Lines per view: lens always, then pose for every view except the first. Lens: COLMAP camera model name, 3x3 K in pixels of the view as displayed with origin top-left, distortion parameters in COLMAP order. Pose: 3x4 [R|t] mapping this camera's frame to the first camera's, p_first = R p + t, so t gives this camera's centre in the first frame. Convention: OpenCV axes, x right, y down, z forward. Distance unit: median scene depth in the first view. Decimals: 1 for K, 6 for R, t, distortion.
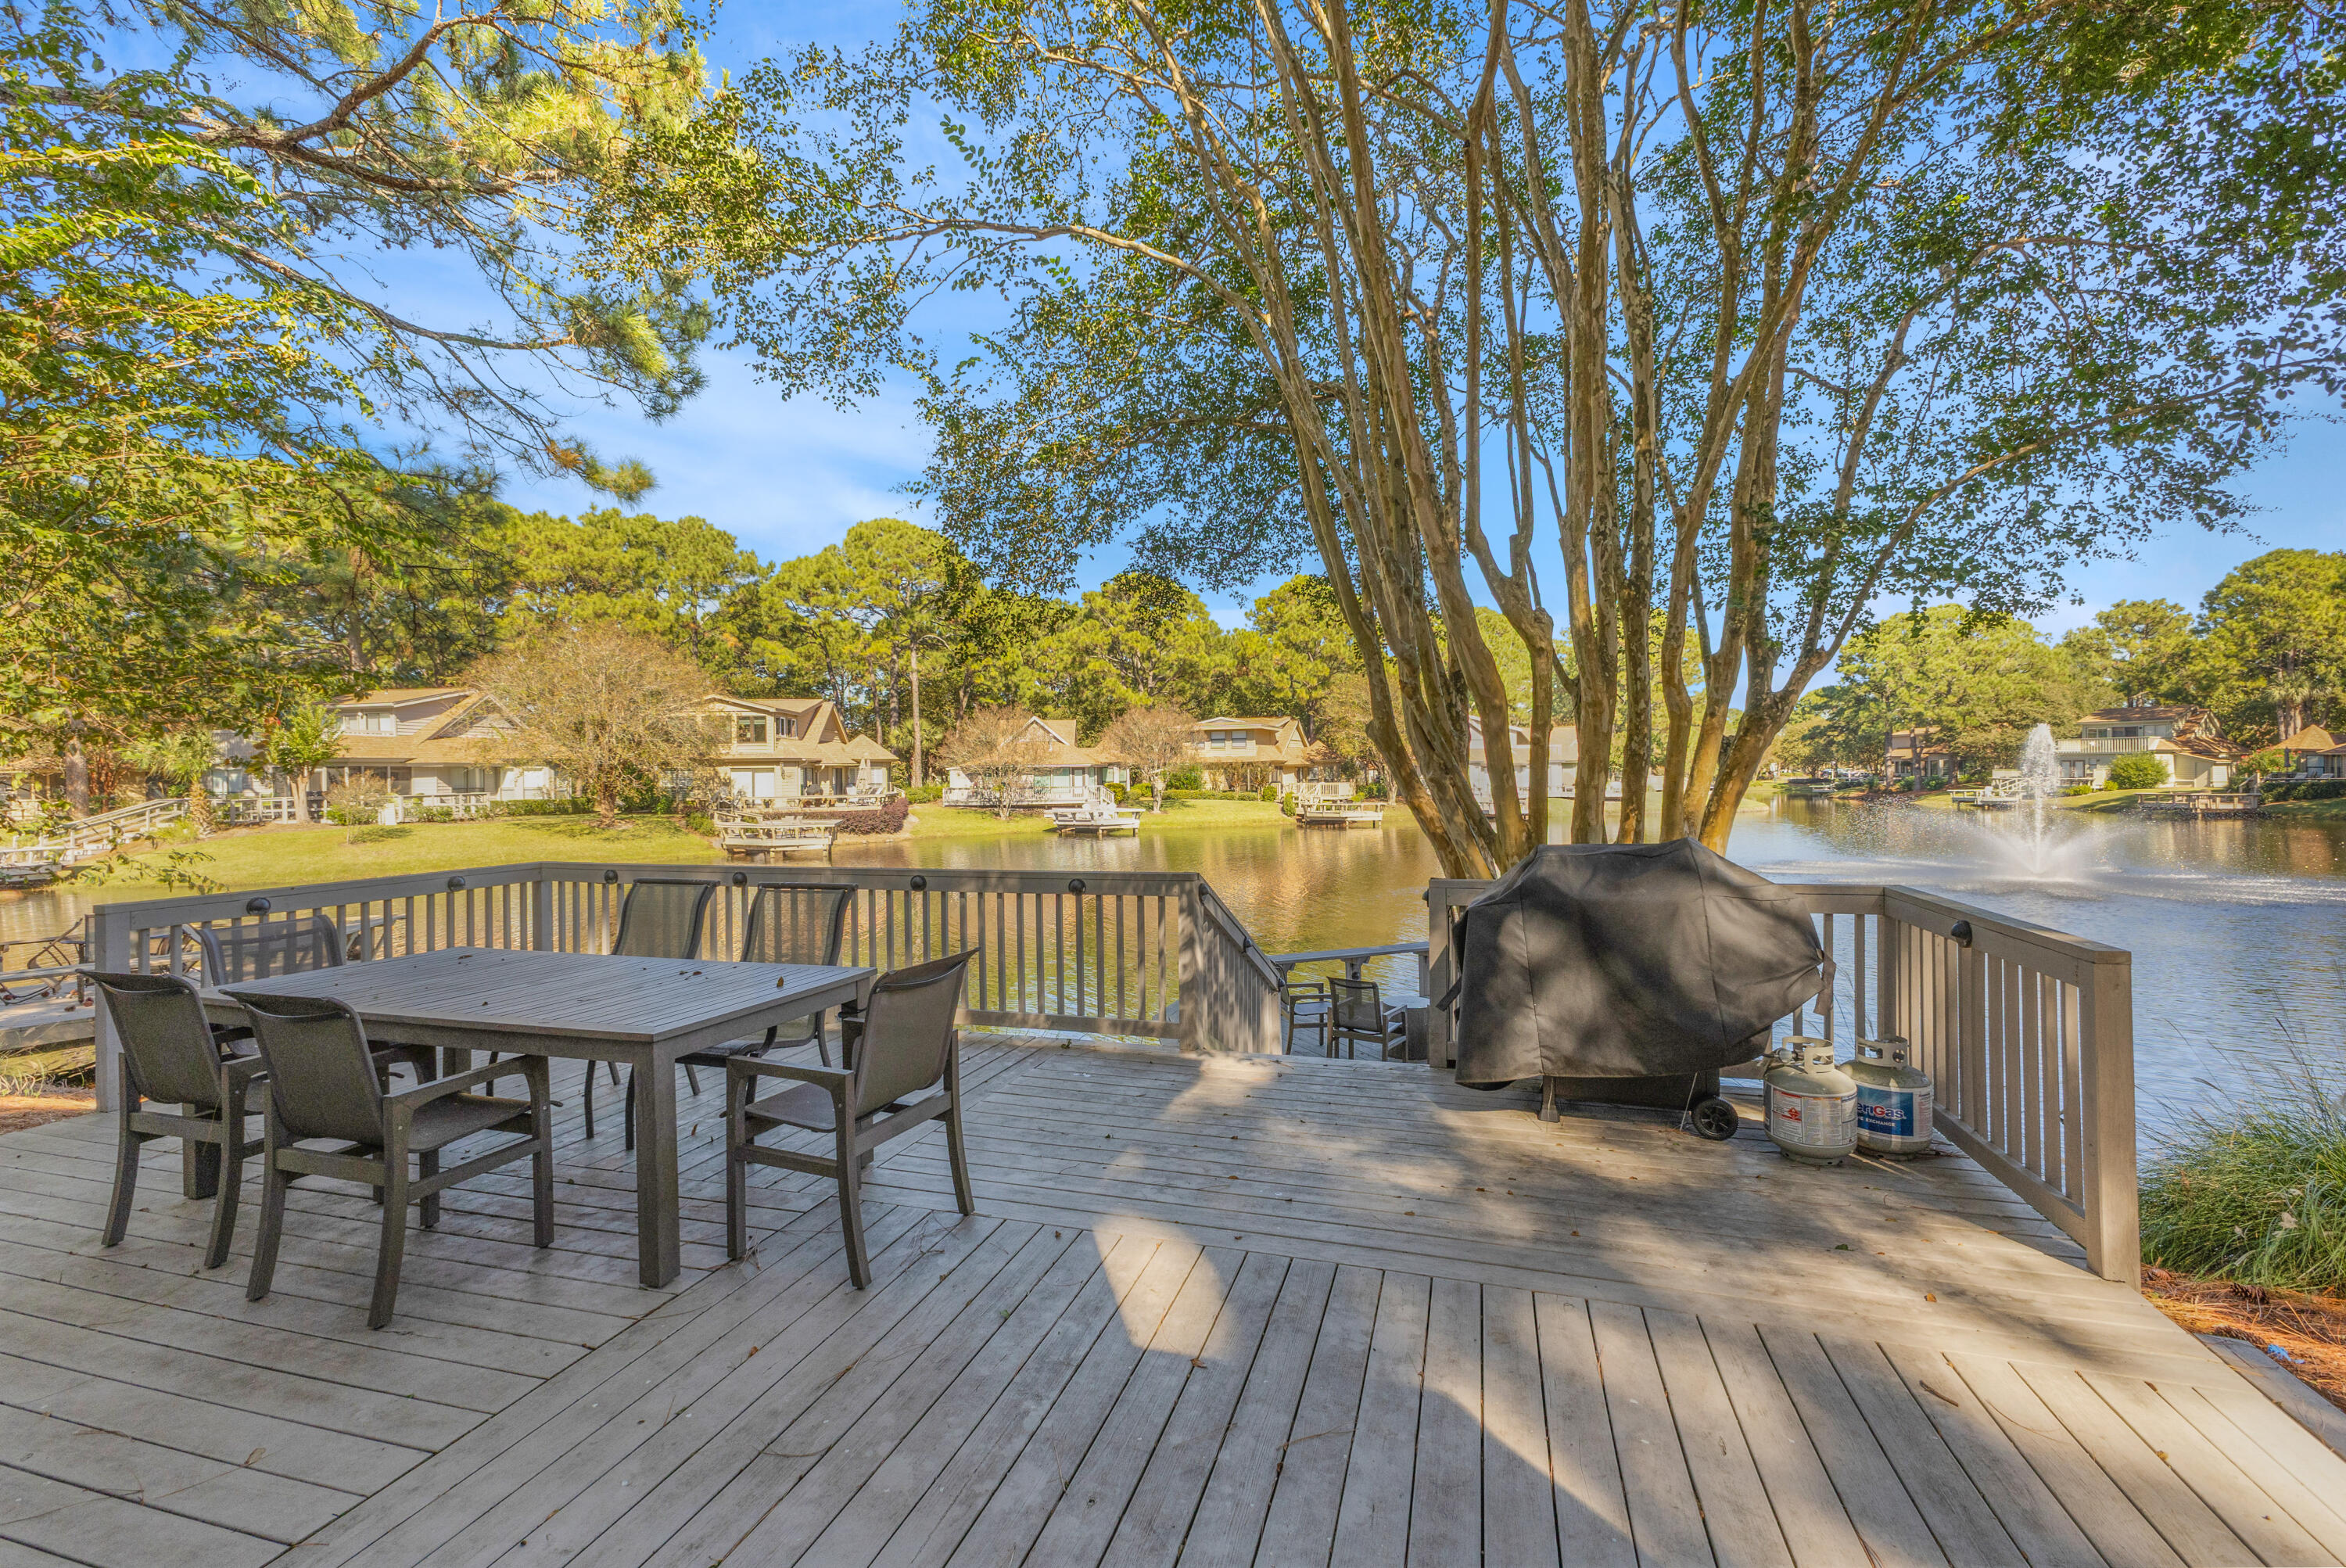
lens RADIAL K [[1043.1, 0, 1173.0], [0, 1043.1, 784.0], [0, 0, 1]] dist [0.020957, -0.000528]
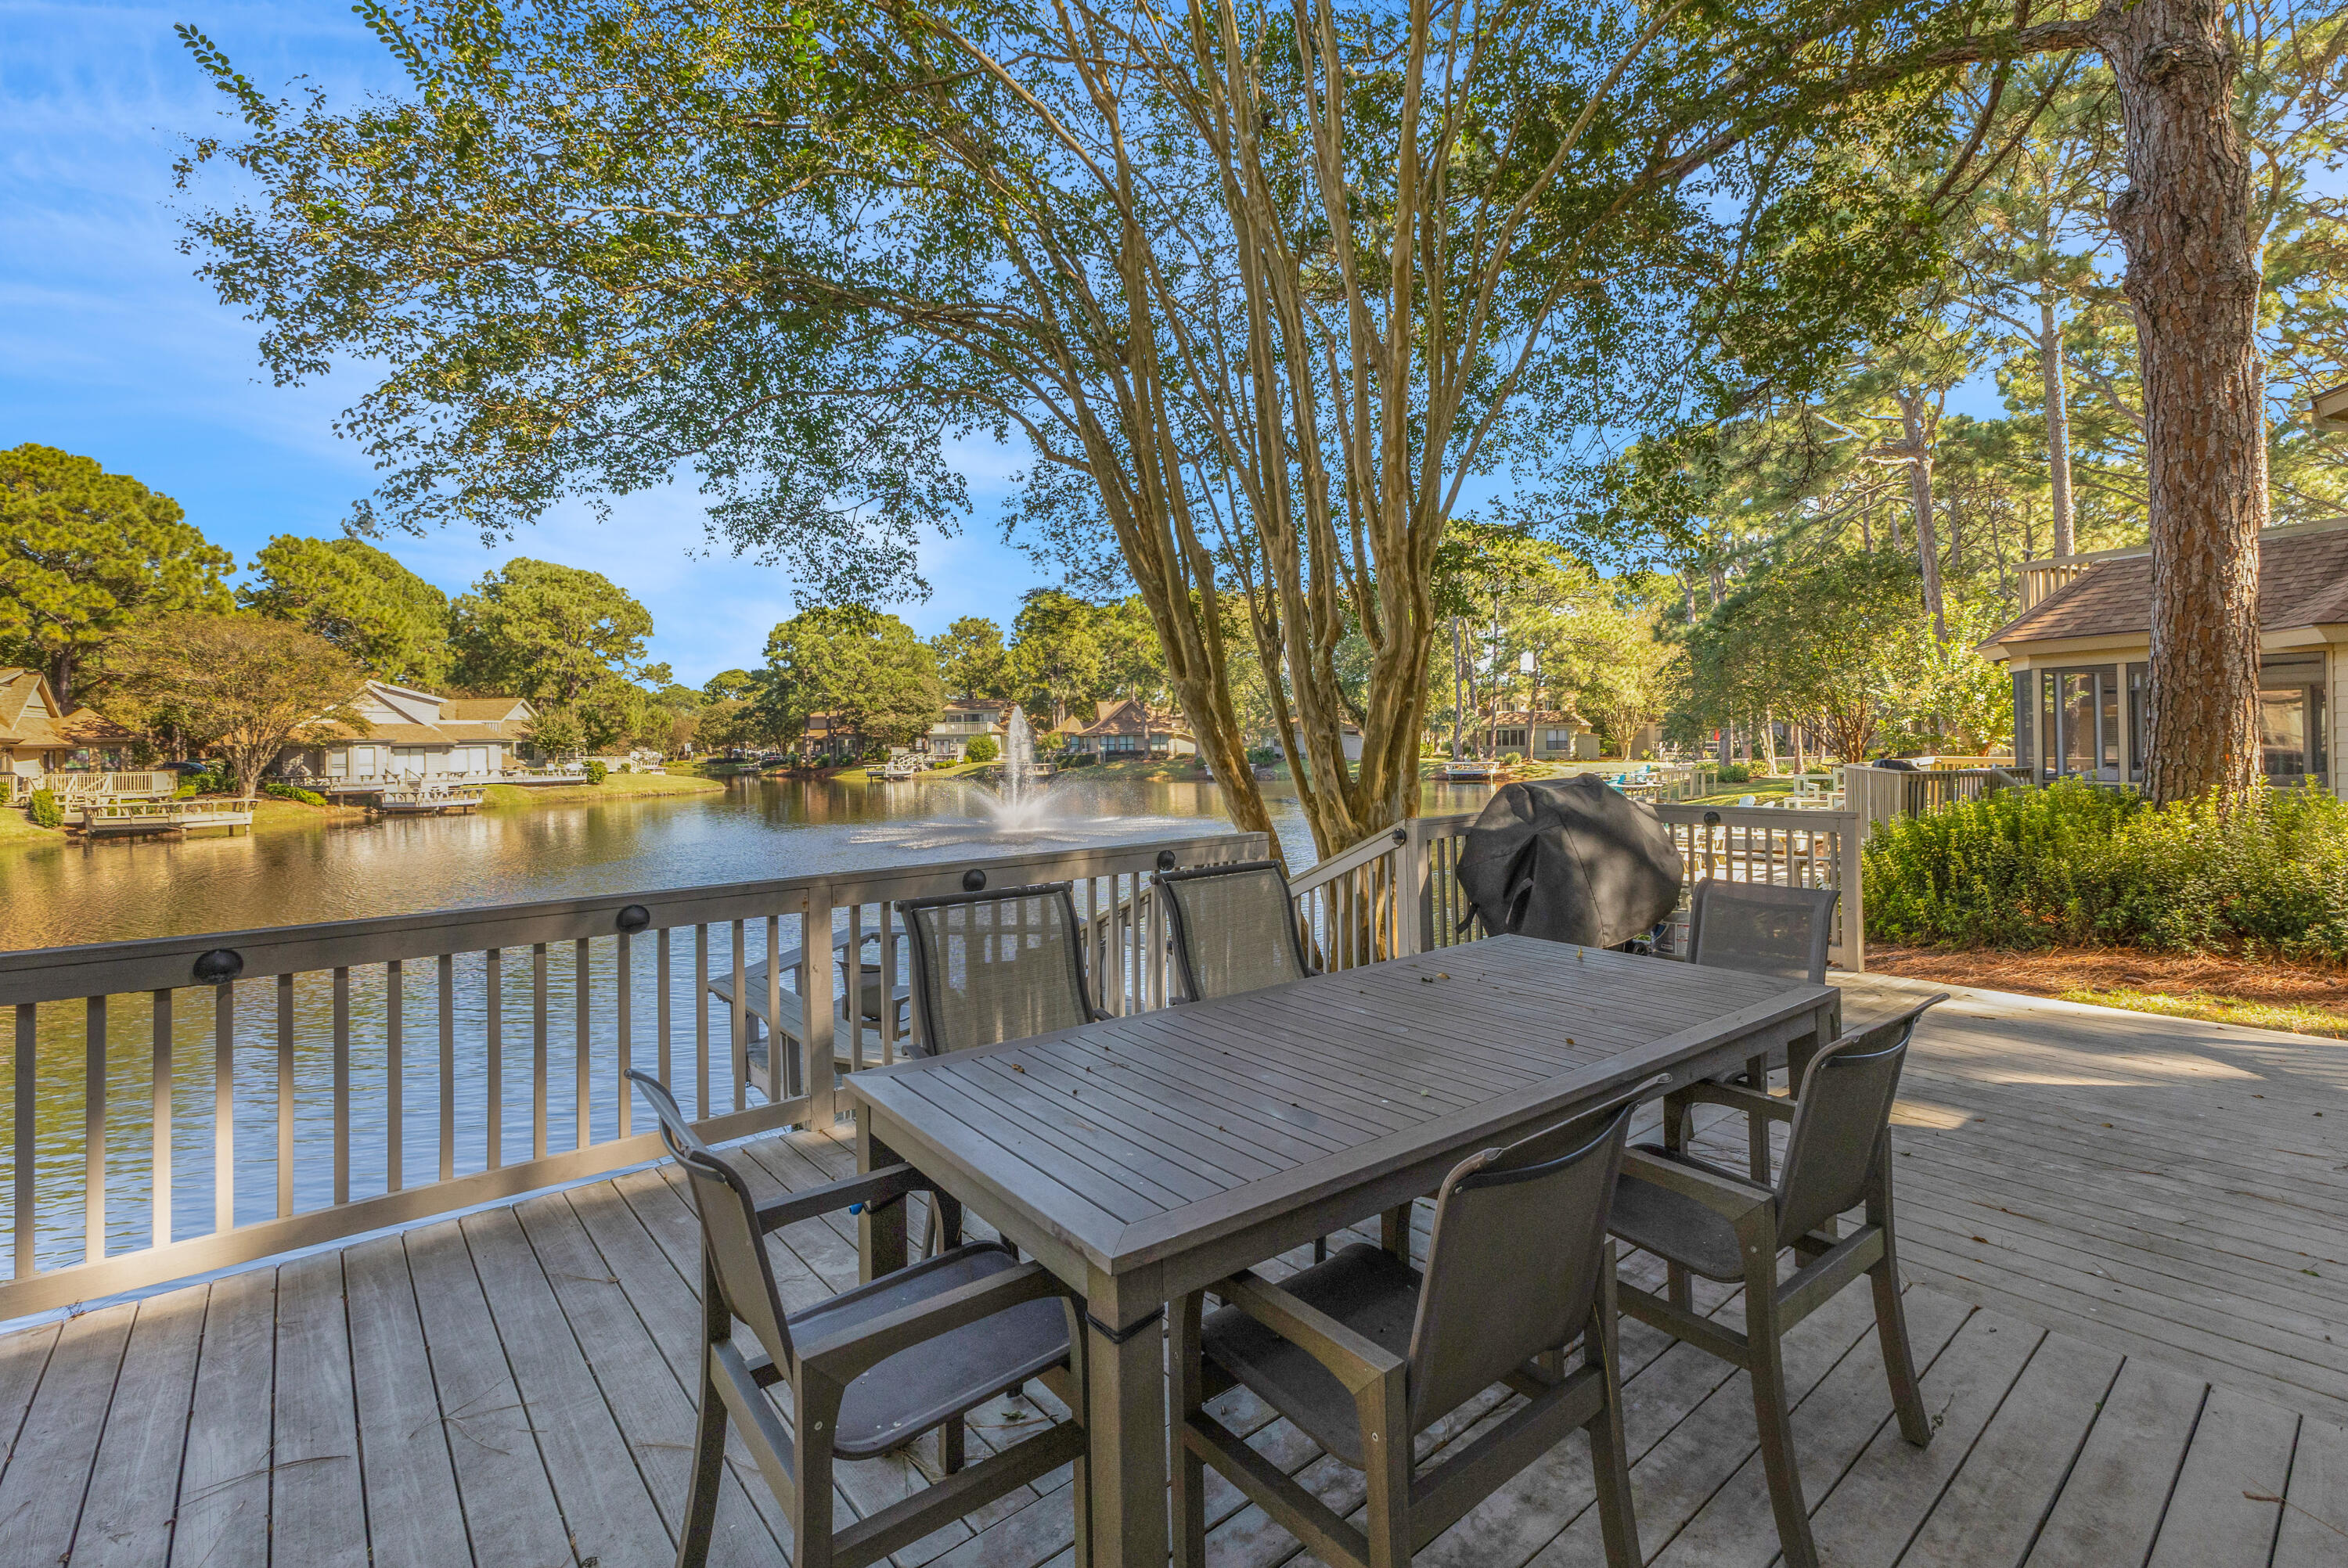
lens RADIAL K [[1121.7, 0, 1177.4], [0, 1121.7, 728.3], [0, 0, 1]] dist [0.001424, 0.000228]
pose [[0.514582, 0.010874, 0.857372, -0.129794], [0.020188, 0.999489, -0.024794, 0.002219], [-0.857204, 0.030067, 0.514099, 0.078977]]
